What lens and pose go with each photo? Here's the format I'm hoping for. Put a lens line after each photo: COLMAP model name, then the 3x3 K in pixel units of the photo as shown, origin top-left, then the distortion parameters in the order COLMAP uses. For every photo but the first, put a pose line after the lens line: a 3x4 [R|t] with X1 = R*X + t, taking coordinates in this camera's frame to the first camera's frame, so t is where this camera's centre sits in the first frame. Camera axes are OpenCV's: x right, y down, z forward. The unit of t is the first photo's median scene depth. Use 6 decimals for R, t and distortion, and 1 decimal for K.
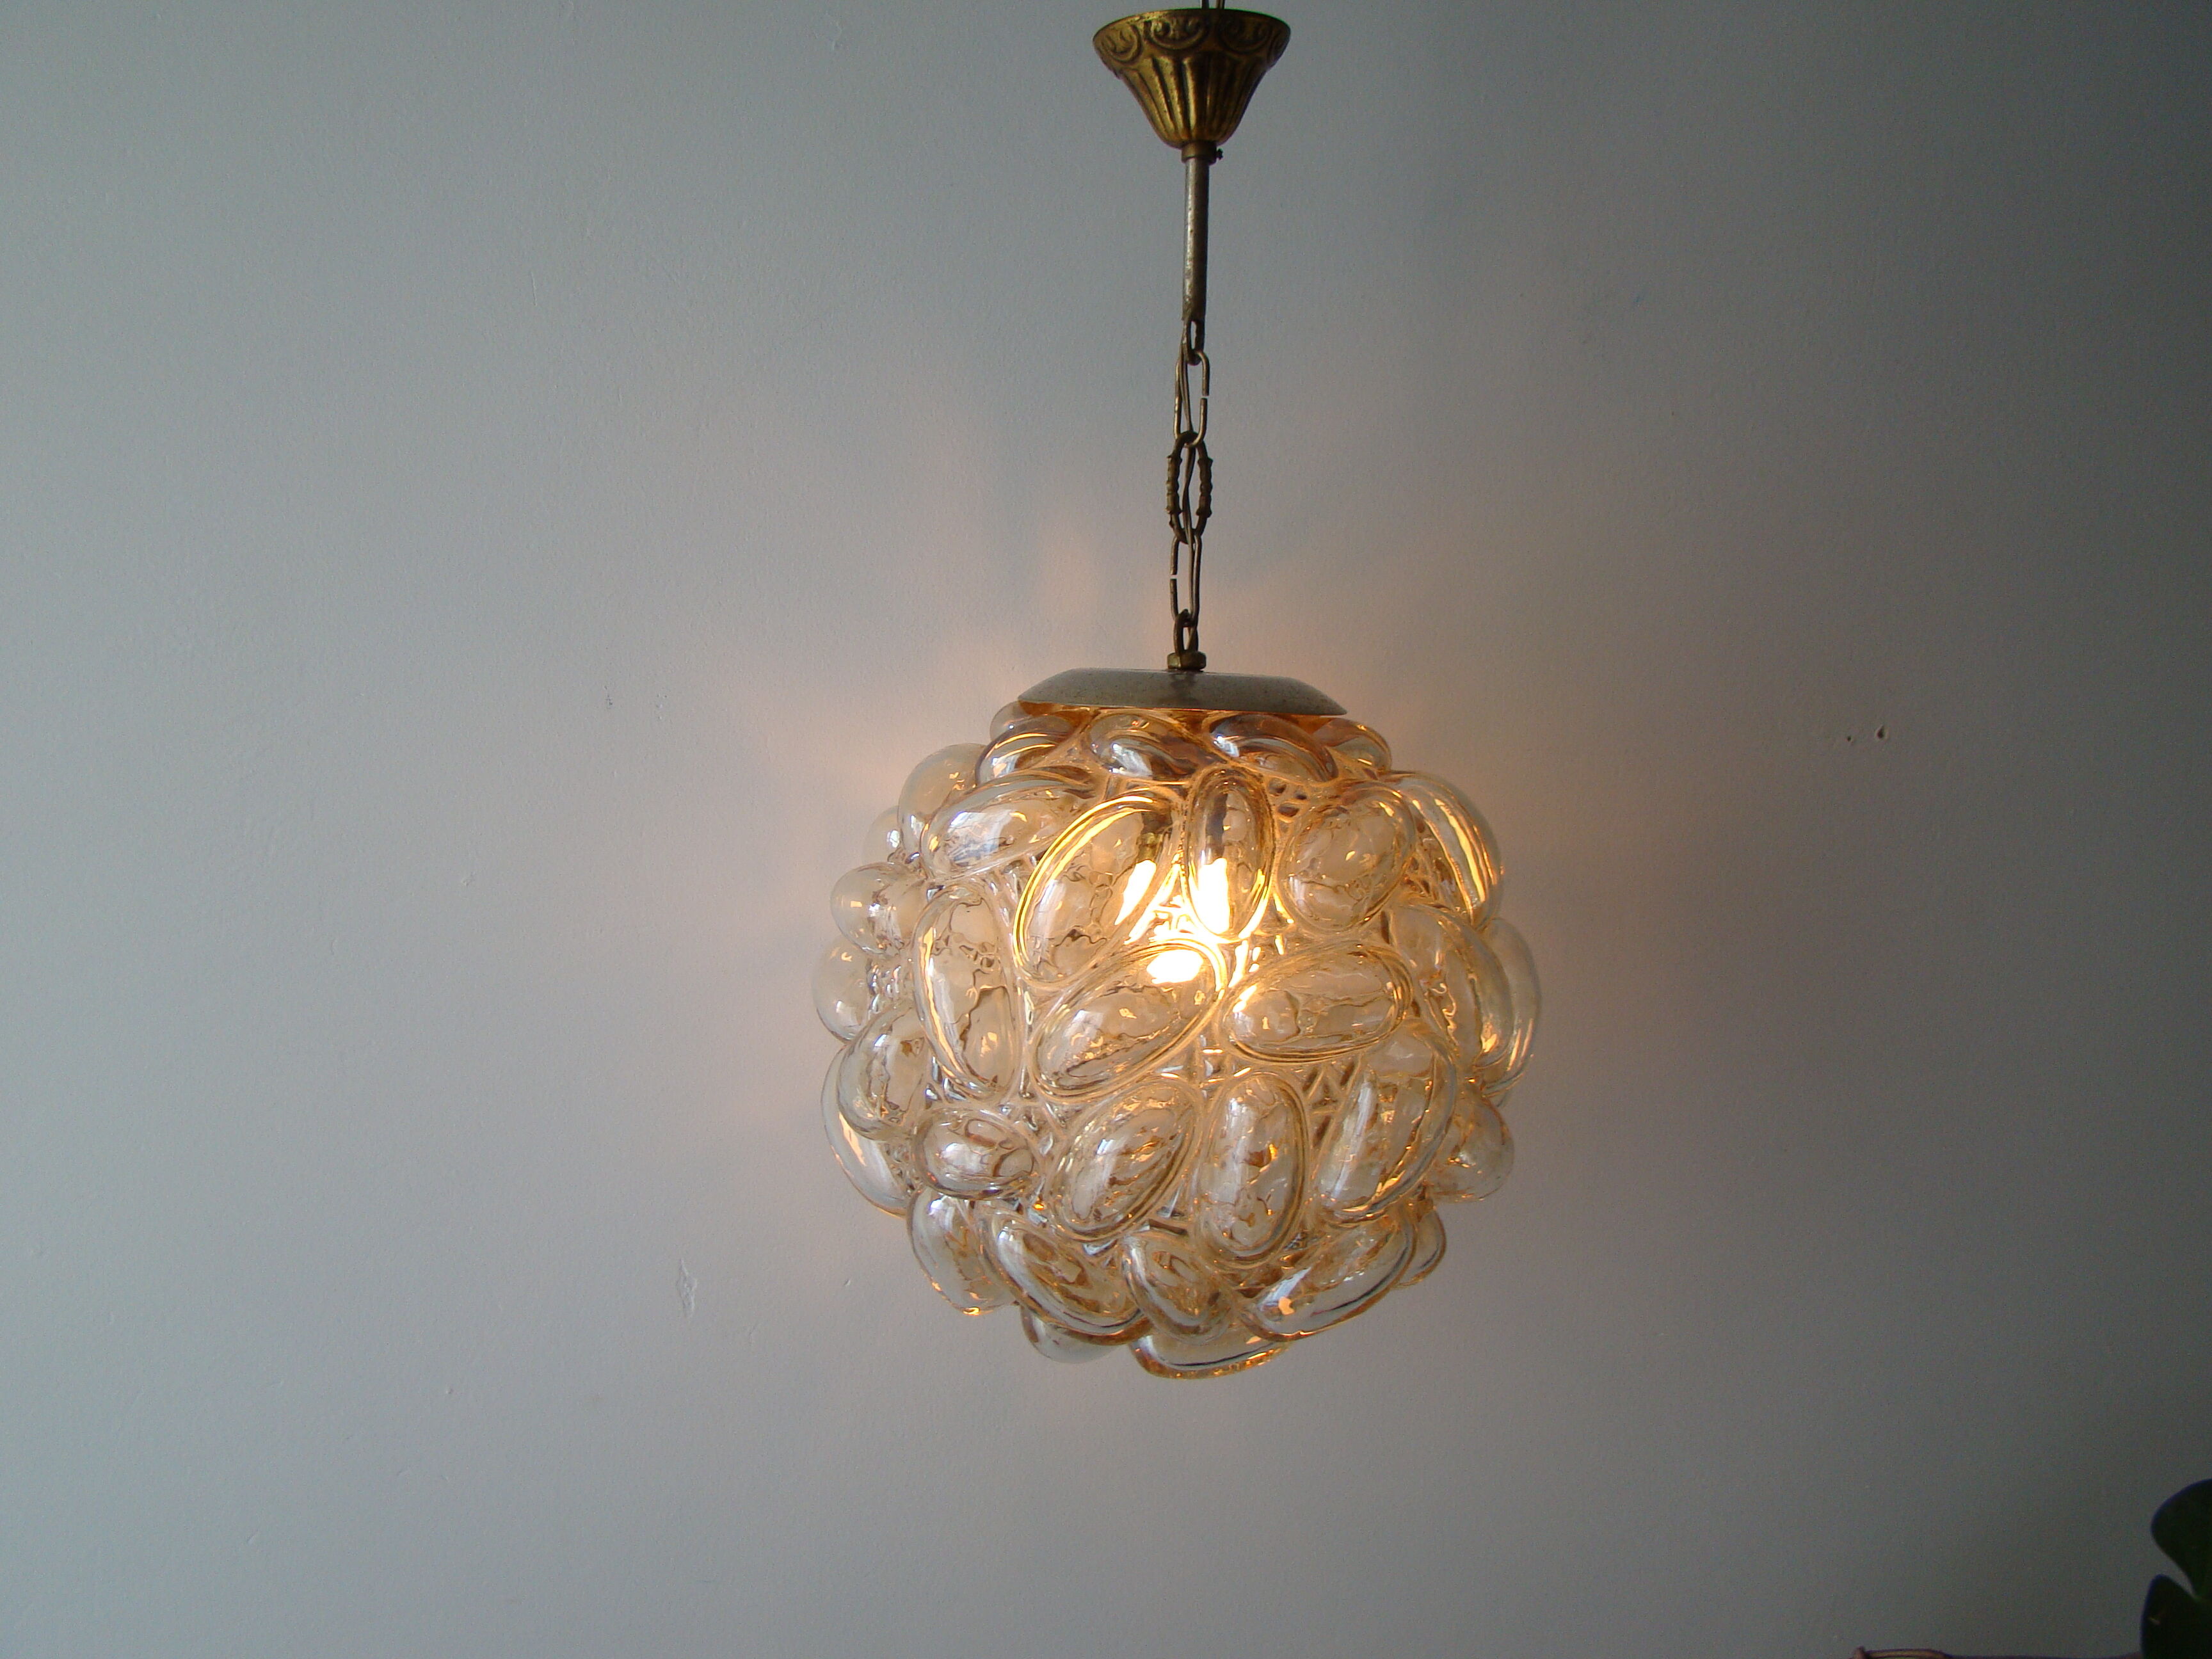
lens RADIAL K [[2095.5, 0, 1118.6], [0, 2095.5, 760.4], [0, 0, 1]] dist [-0.125275, 0.000000]
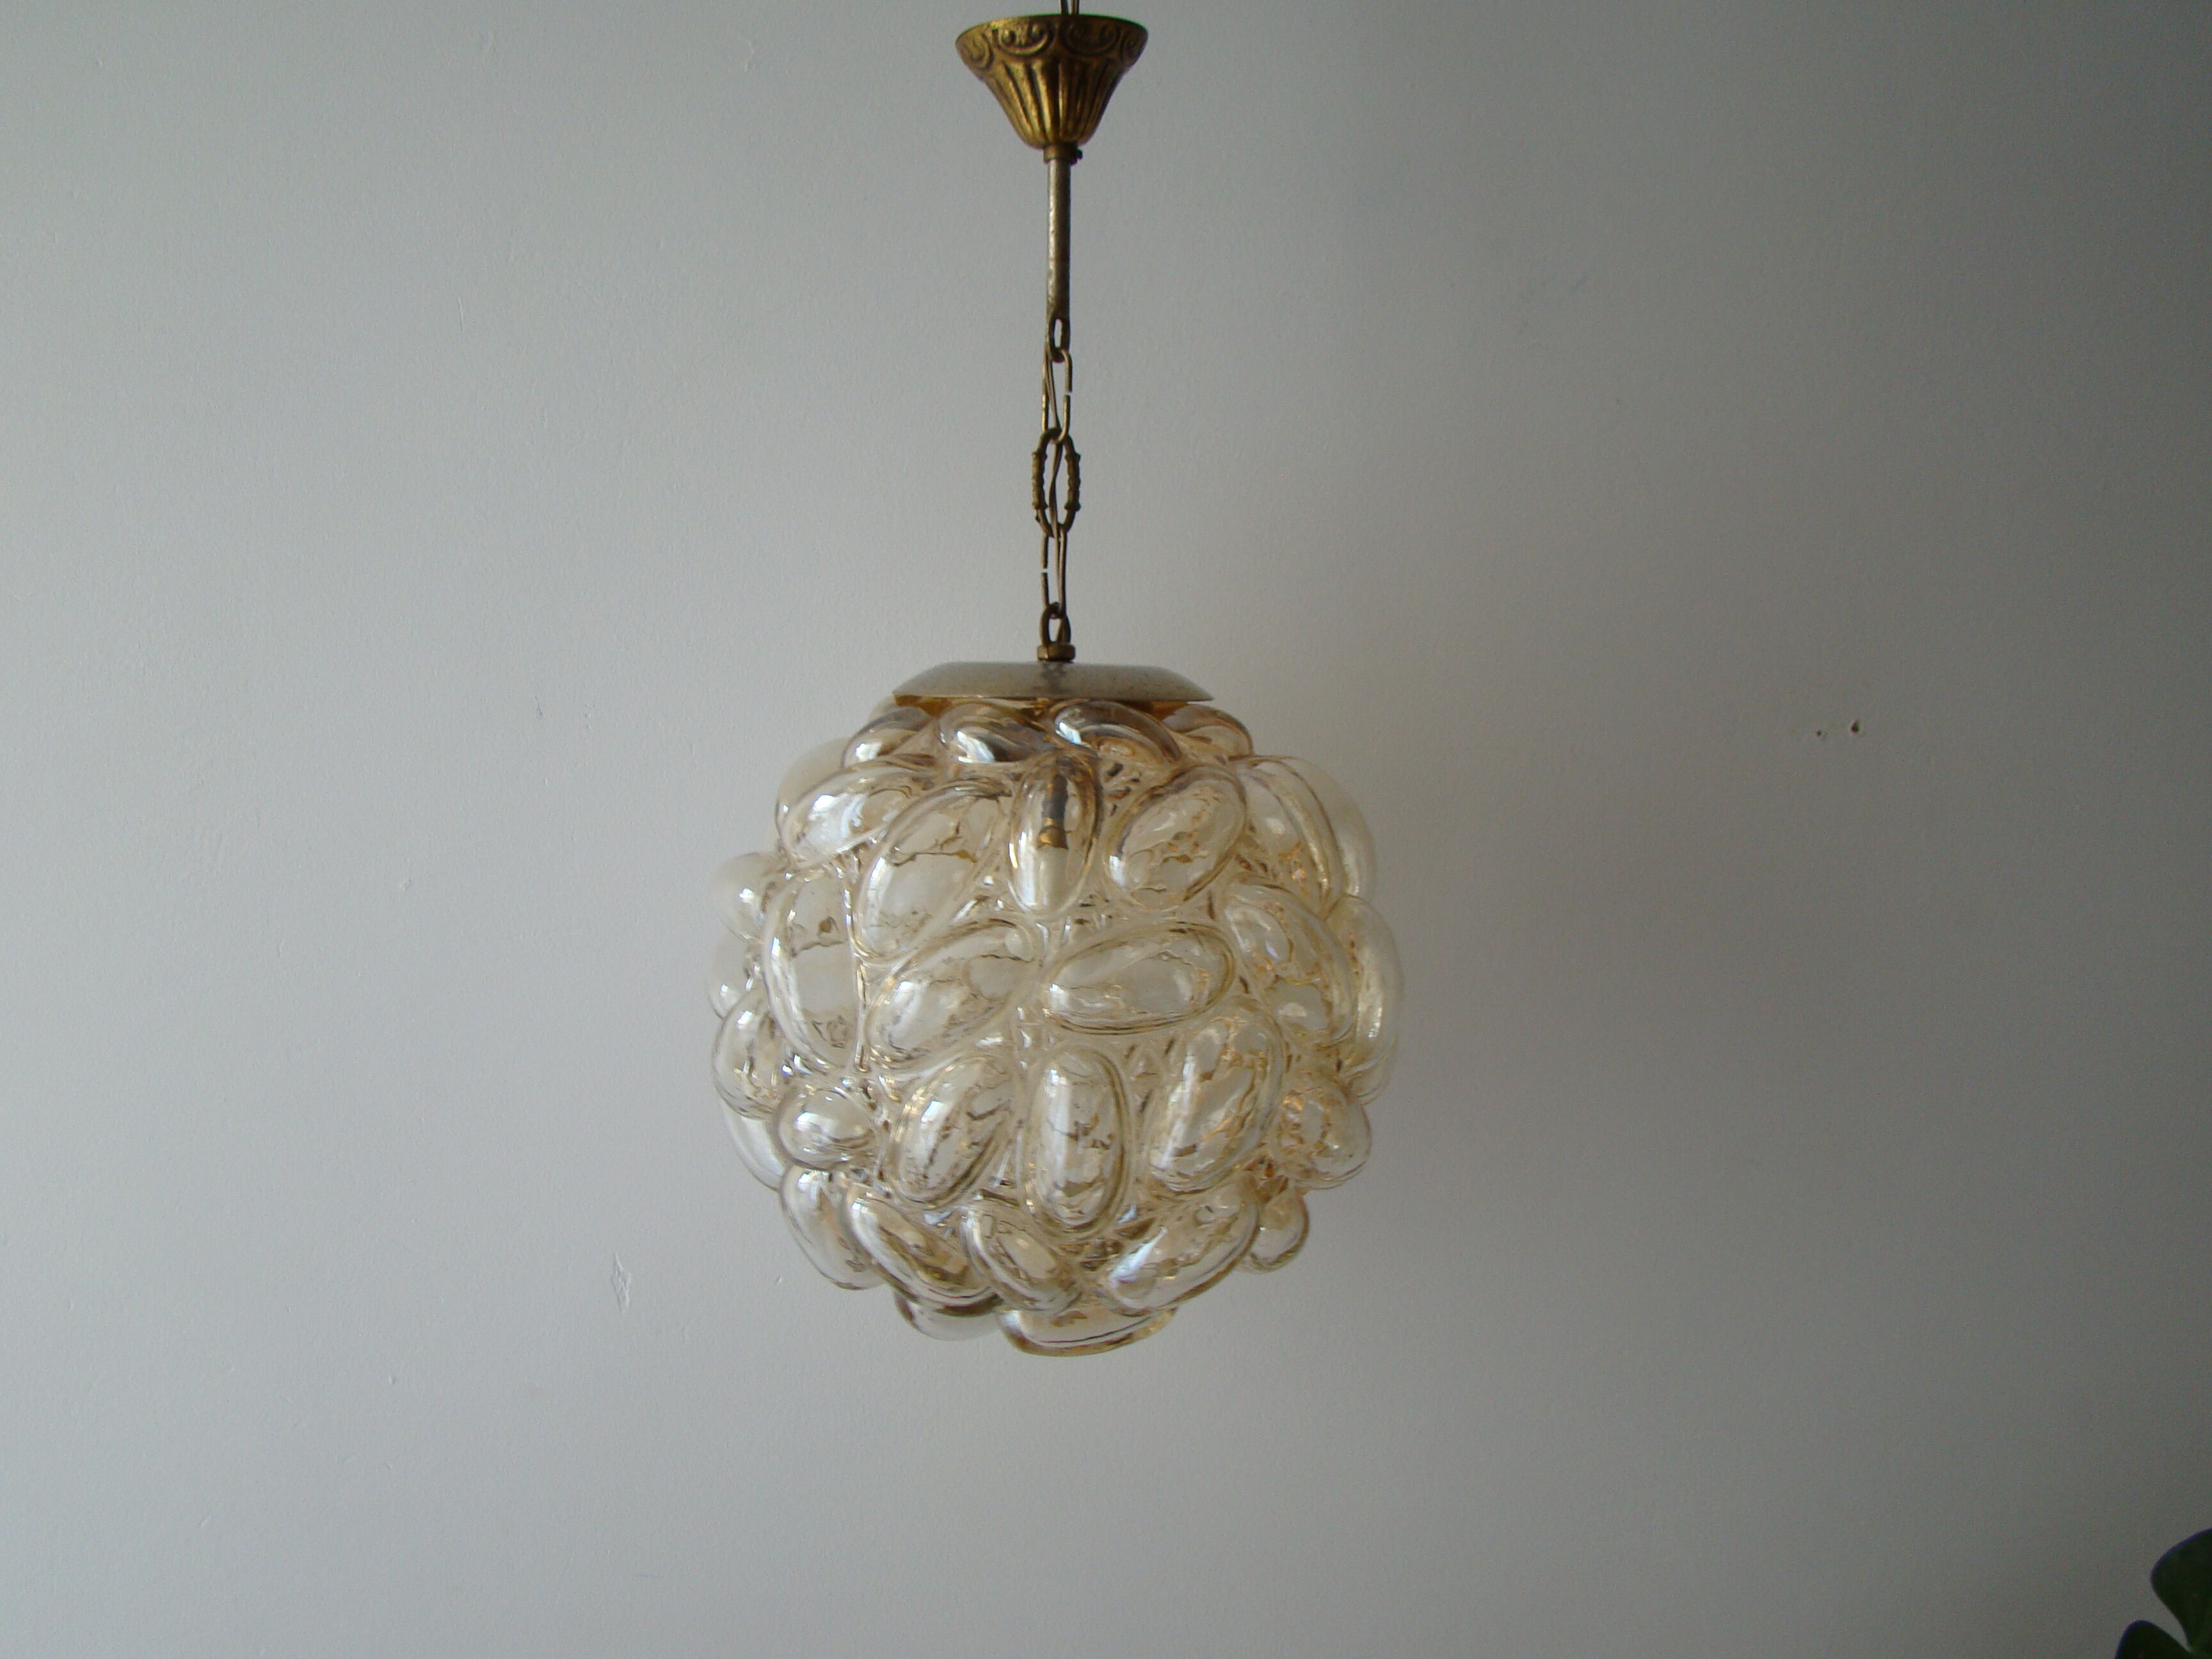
lens RADIAL K [[2289.6, 0, 1113.1], [0, 2289.6, 819.5], [0, 0, 1]] dist [-0.127466, 0.000000]
pose [[0.994703, -0.012374, -0.102042, 0.174085], [0.012152, 0.999922, -0.002803, 0.037121], [0.102069, 0.001548, 0.994776, -0.103865]]
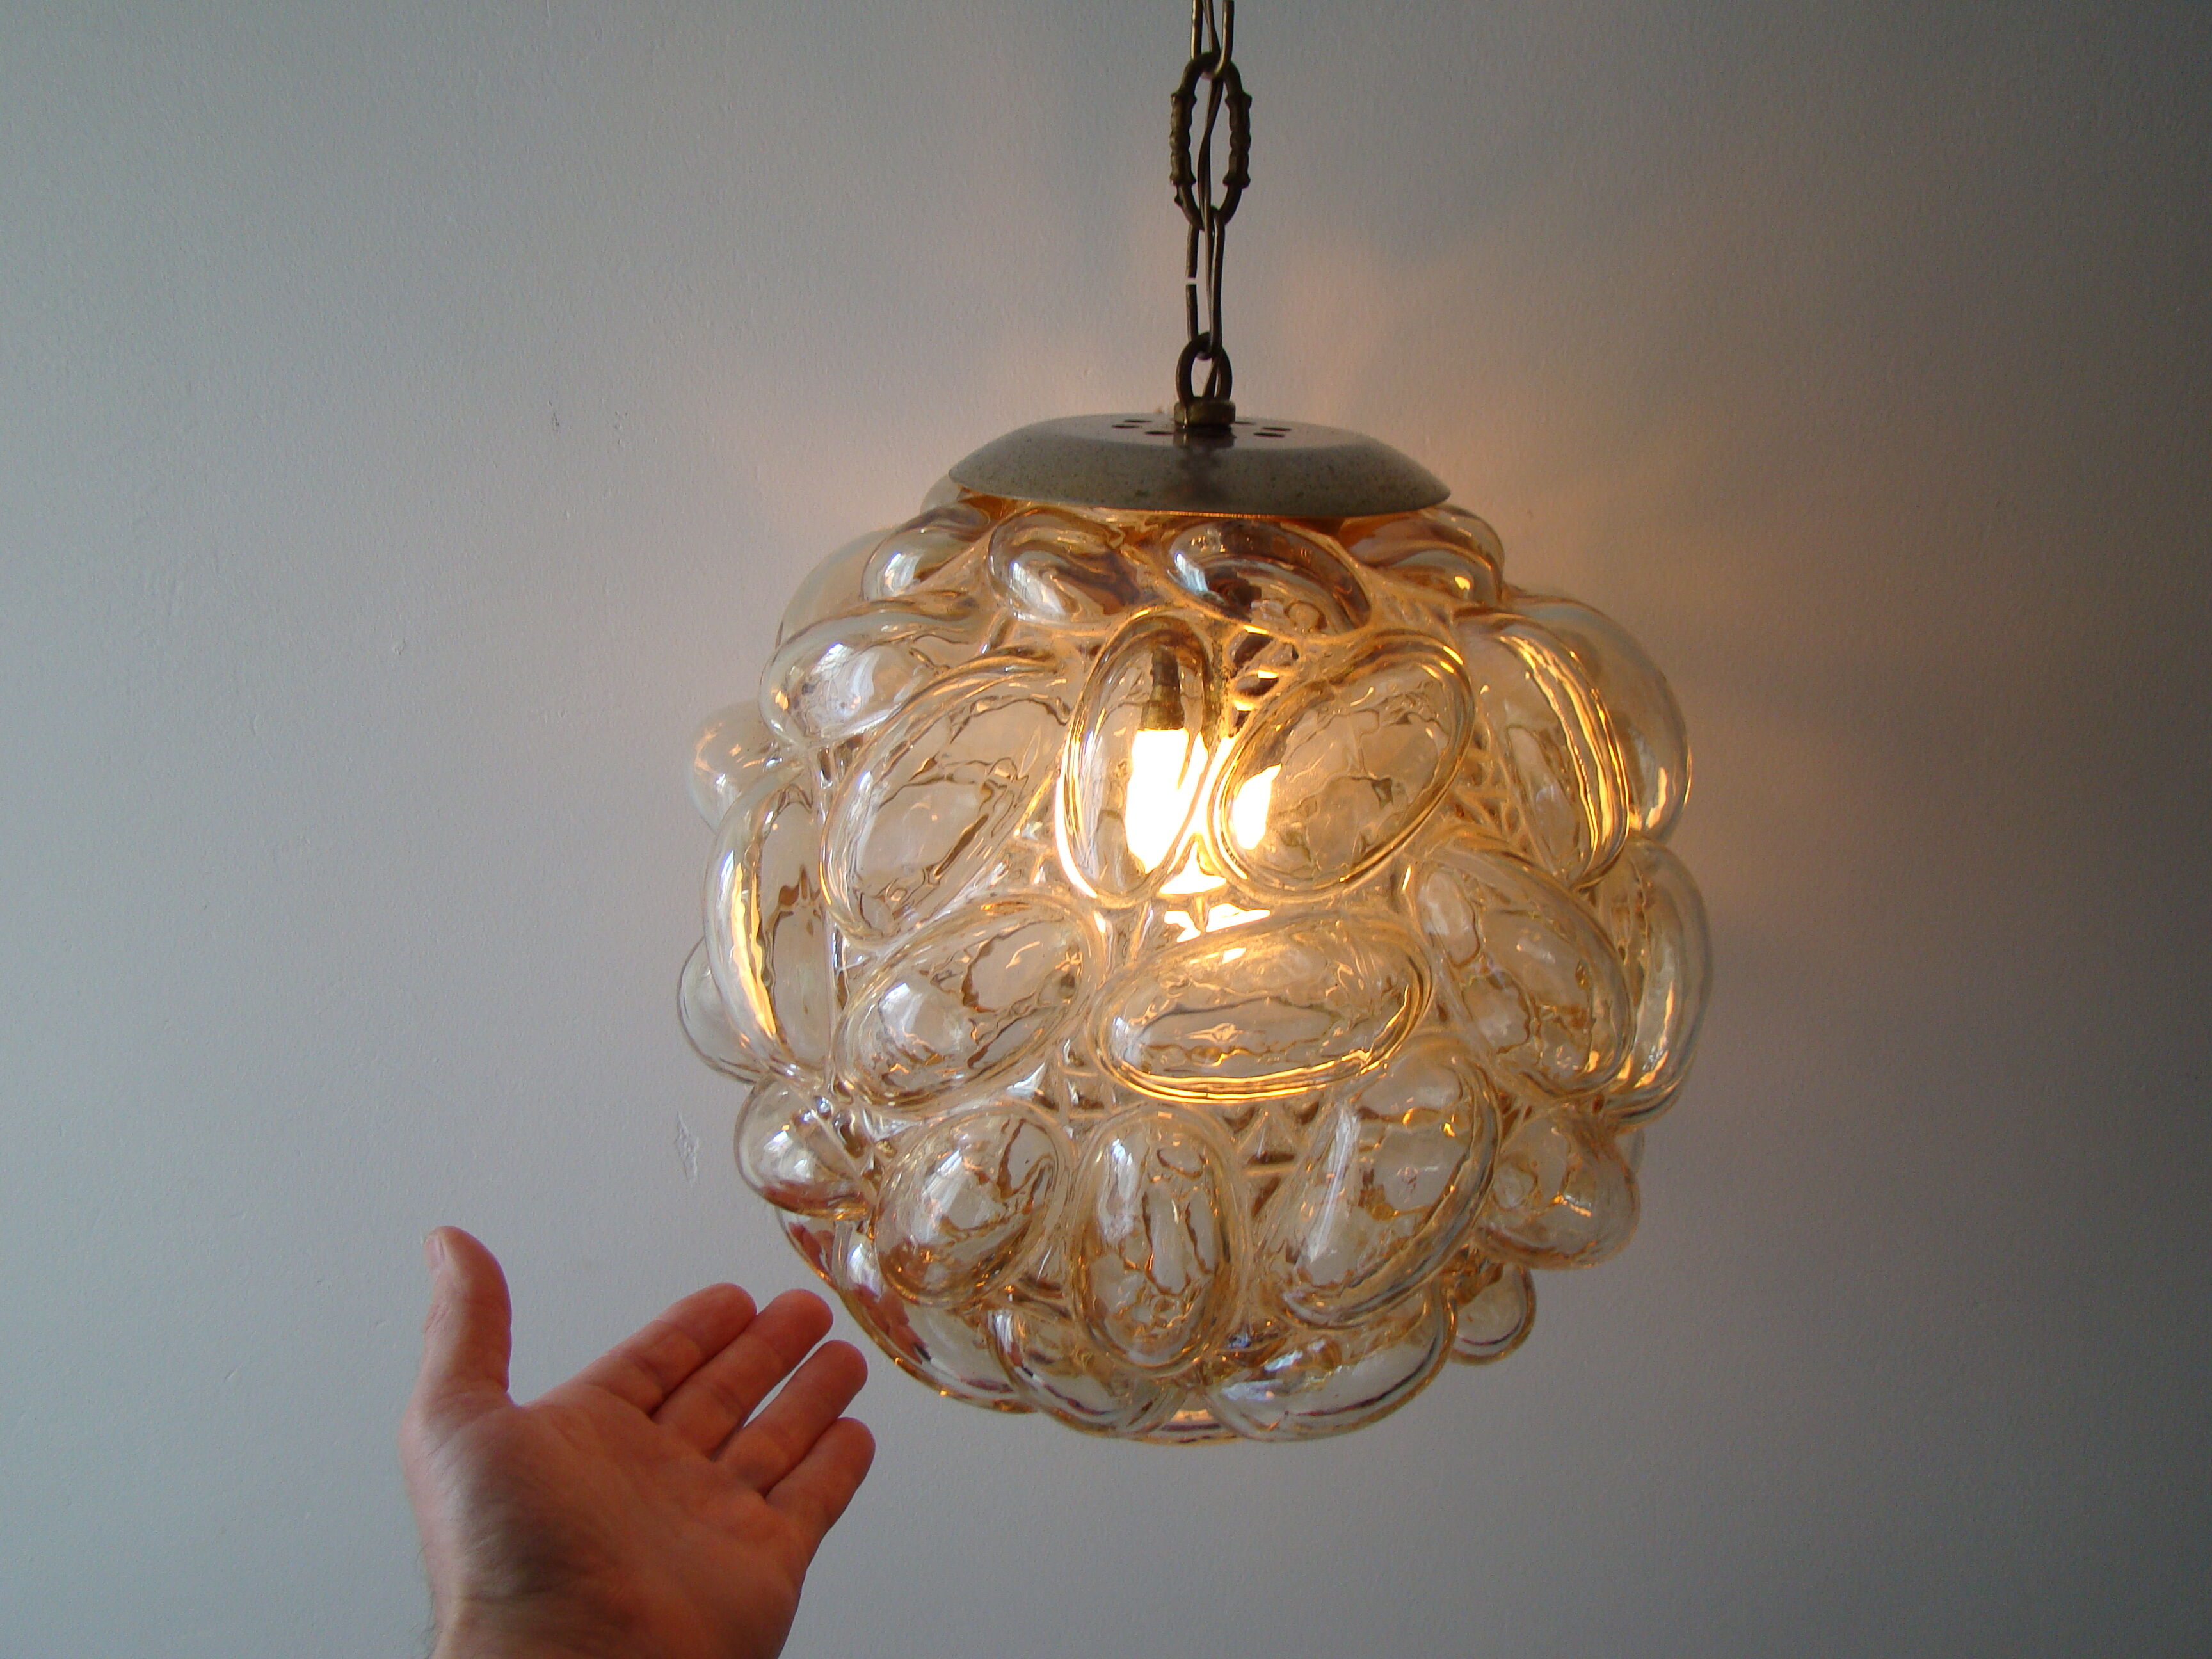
lens RADIAL K [[2095.5, 0, 1145.3], [0, 2095.5, 746.6], [0, 0, 1]] dist [-0.125275, 0.000000]
pose [[0.962489, 0.065067, -0.263401, 0.195704], [-0.011911, 0.980015, 0.198567, -0.075446], [0.271057, -0.187981, 0.944029, 0.361570]]
